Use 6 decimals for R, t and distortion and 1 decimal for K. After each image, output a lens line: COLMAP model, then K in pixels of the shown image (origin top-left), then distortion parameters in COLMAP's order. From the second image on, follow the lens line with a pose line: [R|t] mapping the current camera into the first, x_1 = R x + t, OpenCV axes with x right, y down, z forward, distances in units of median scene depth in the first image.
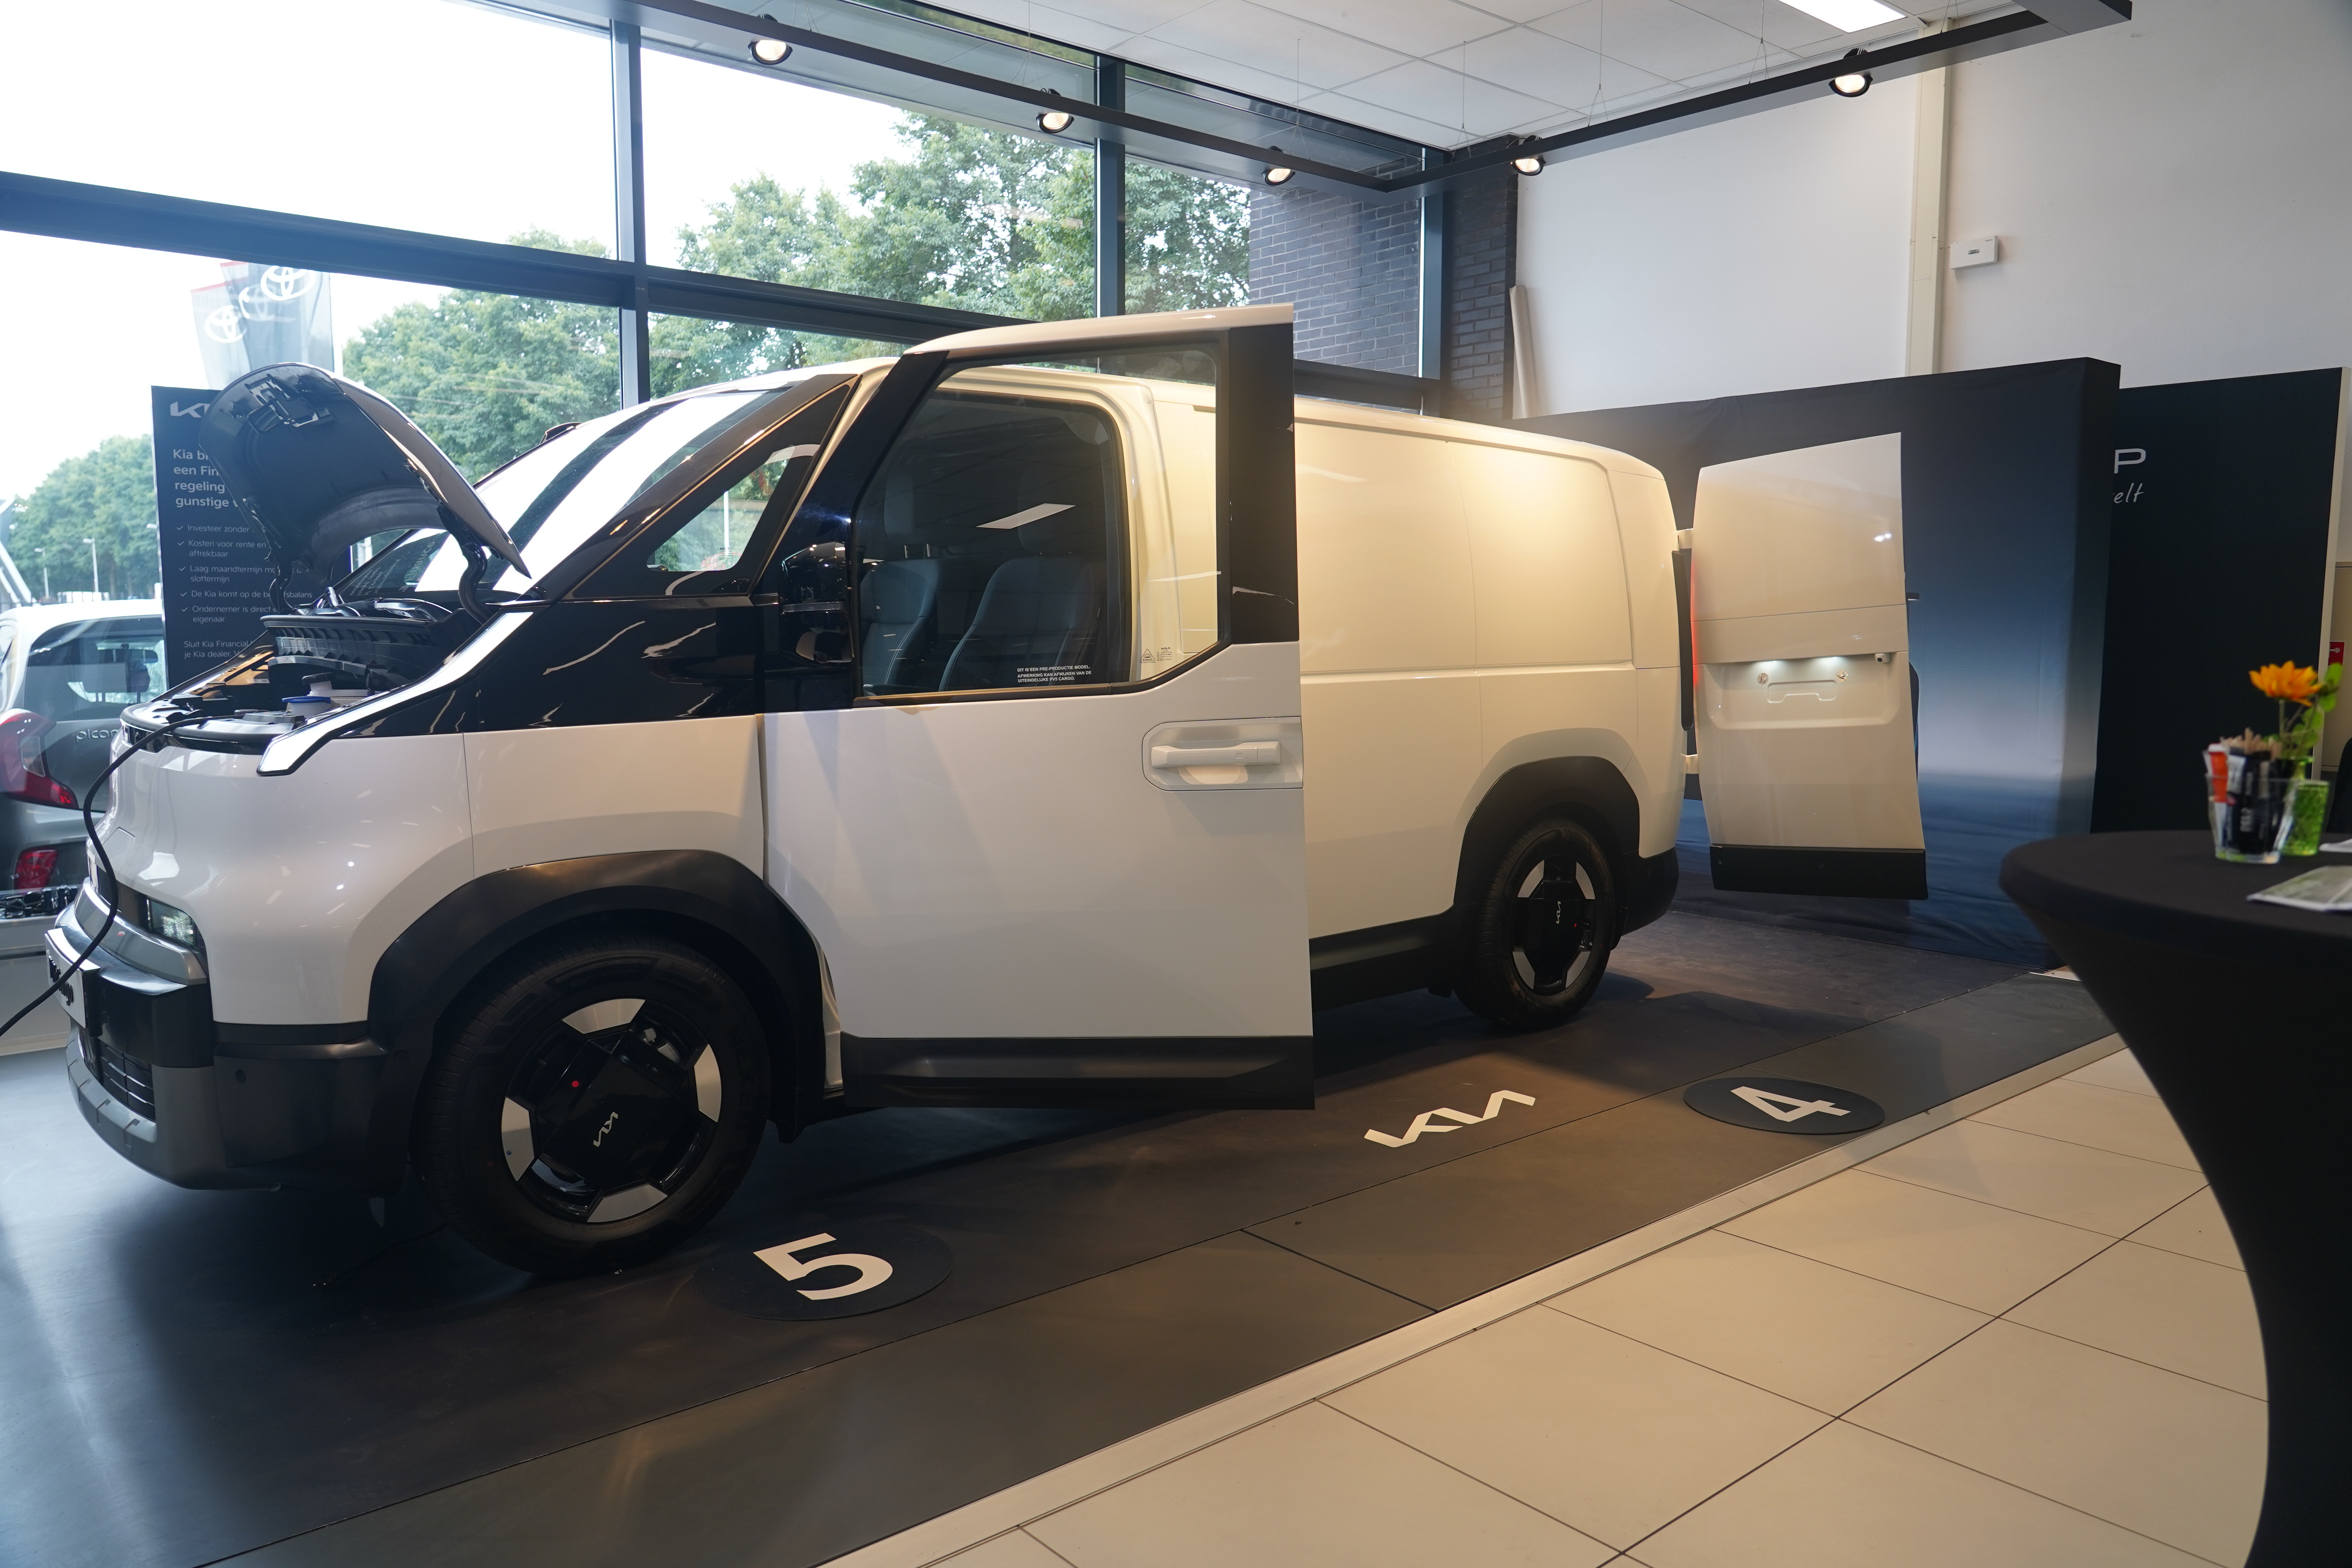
lens RADIAL K [[1632.8, 0, 1176.0], [0, 1632.8, 785.3], [0, 0, 1]] dist [-0.017664, 0.008246]
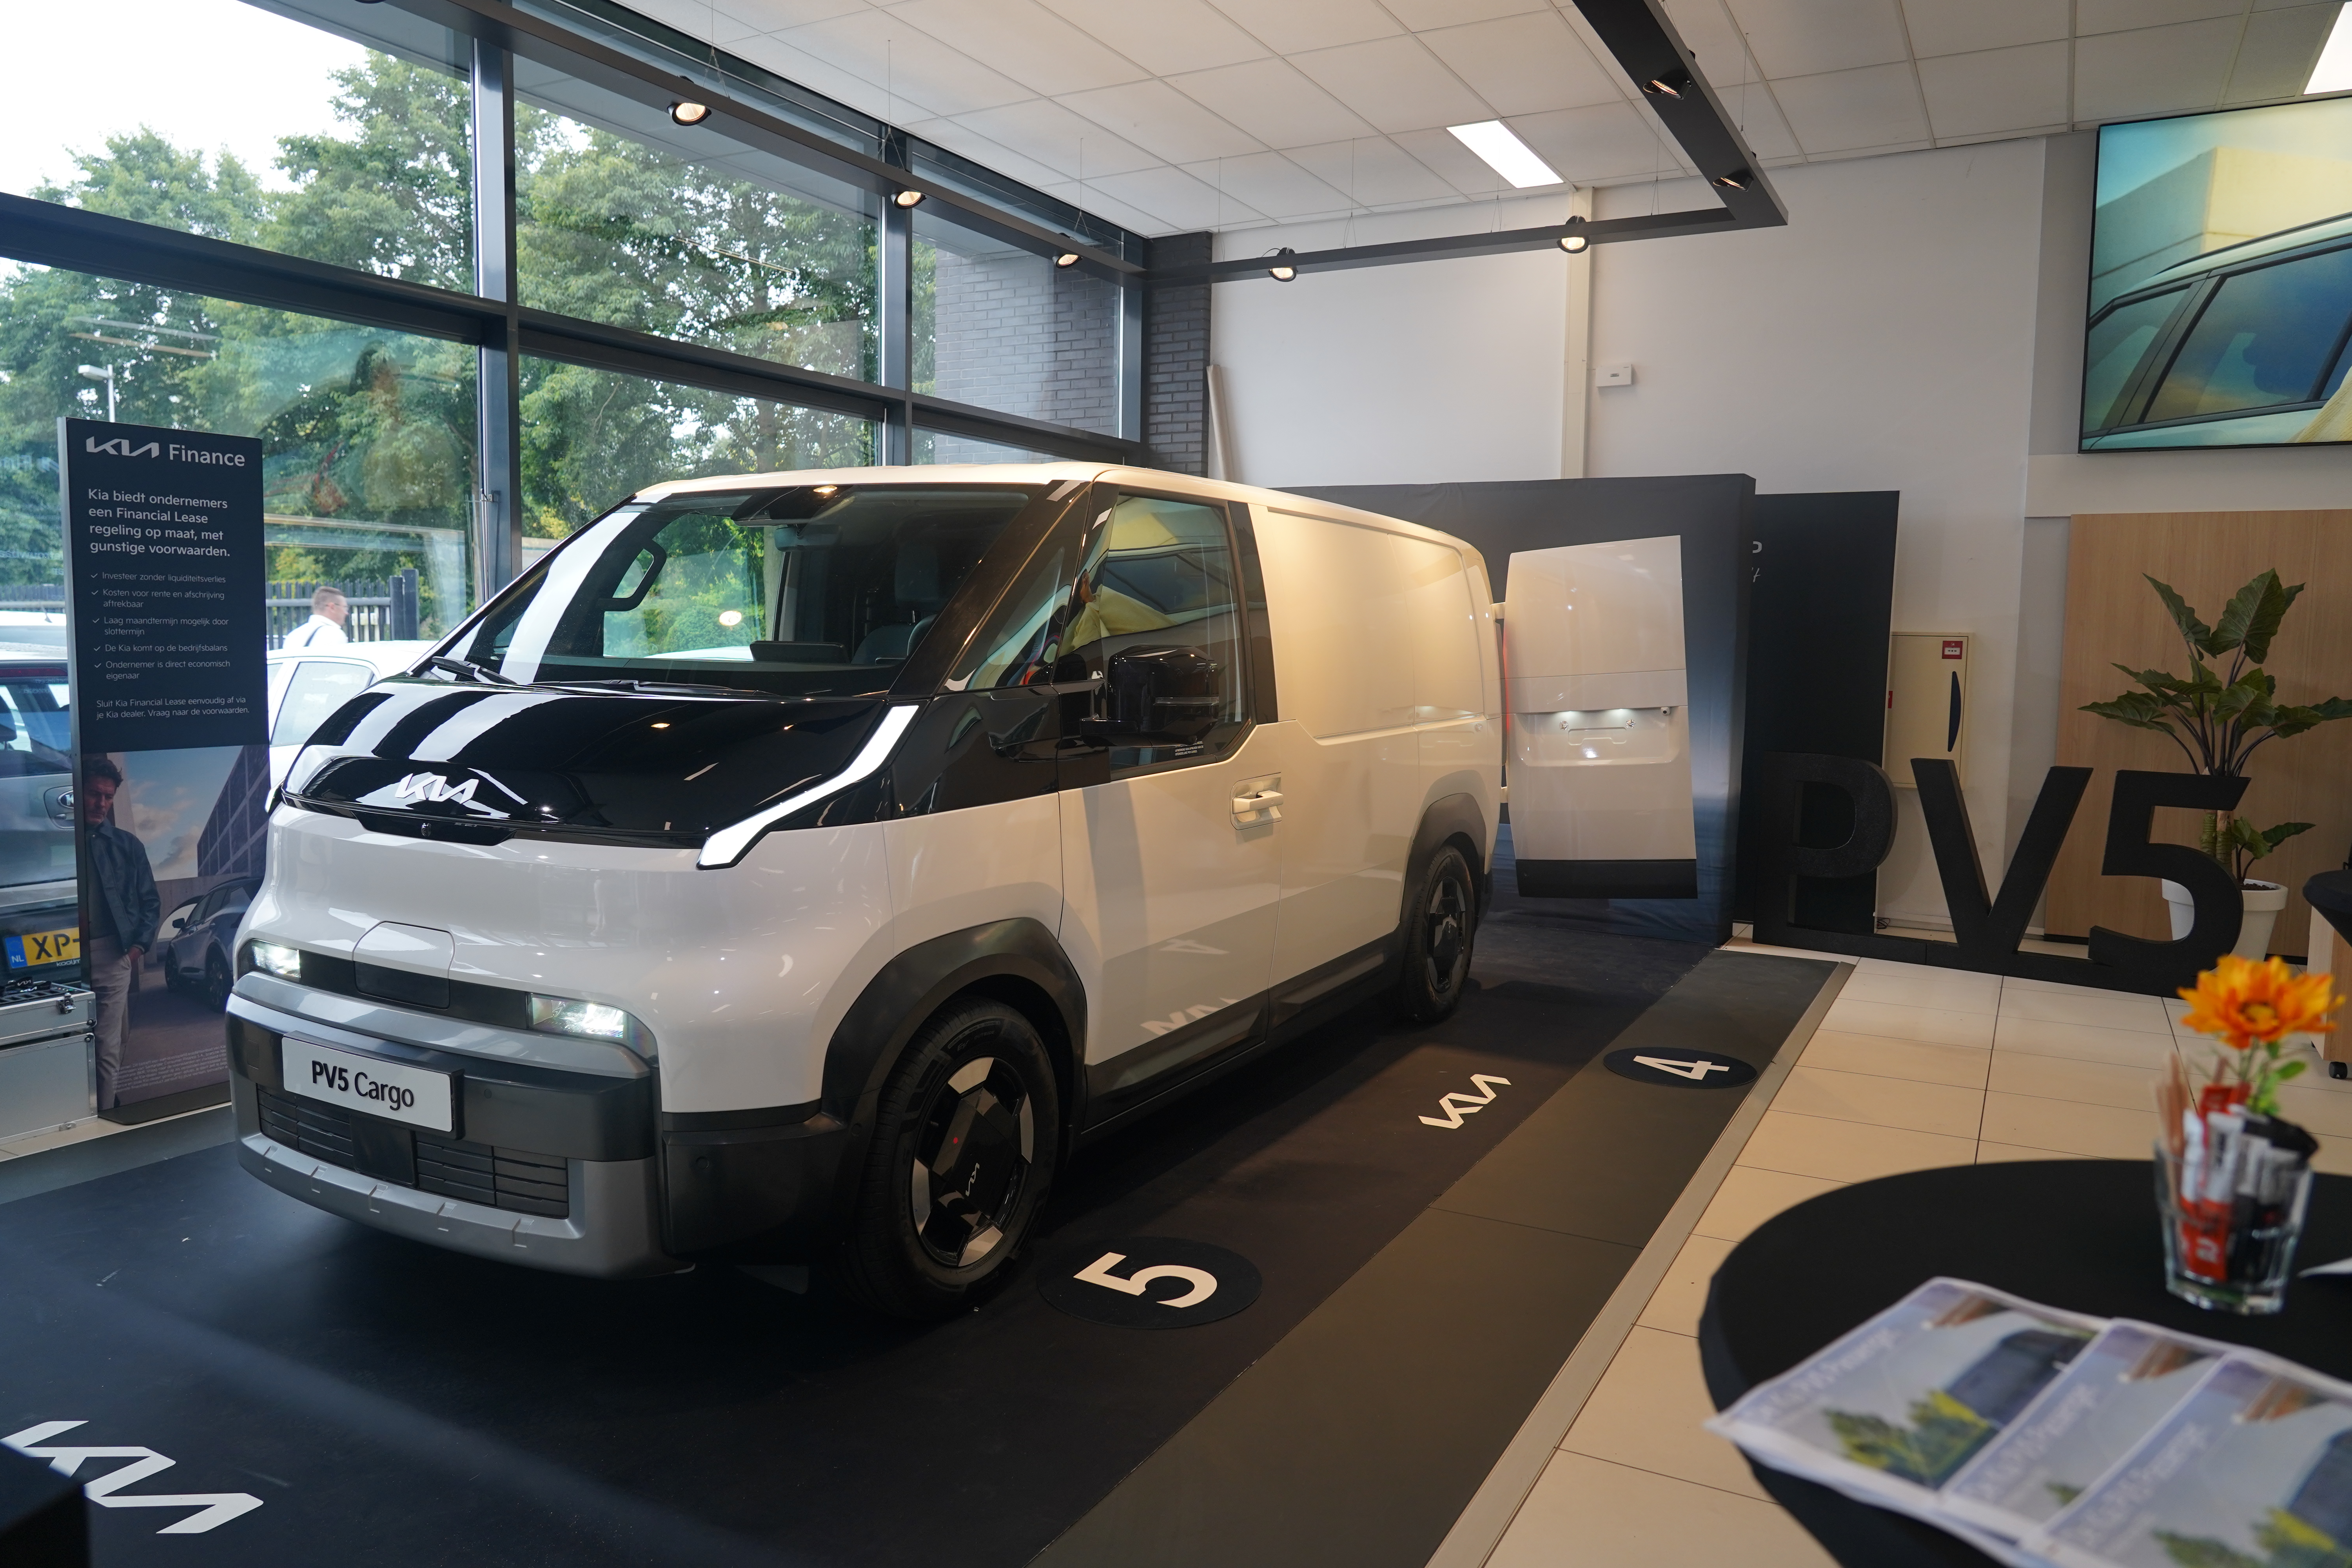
lens RADIAL K [[1632.8, 0, 1020.5], [0, 1632.8, 768.3], [0, 0, 1]] dist [-0.017664, 0.008246]
pose [[0.939587, -0.019775, 0.341739, -0.415467], [0.021814, 0.999760, -0.002125, -0.036127], [-0.341615, 0.009451, 0.939792, -0.022272]]
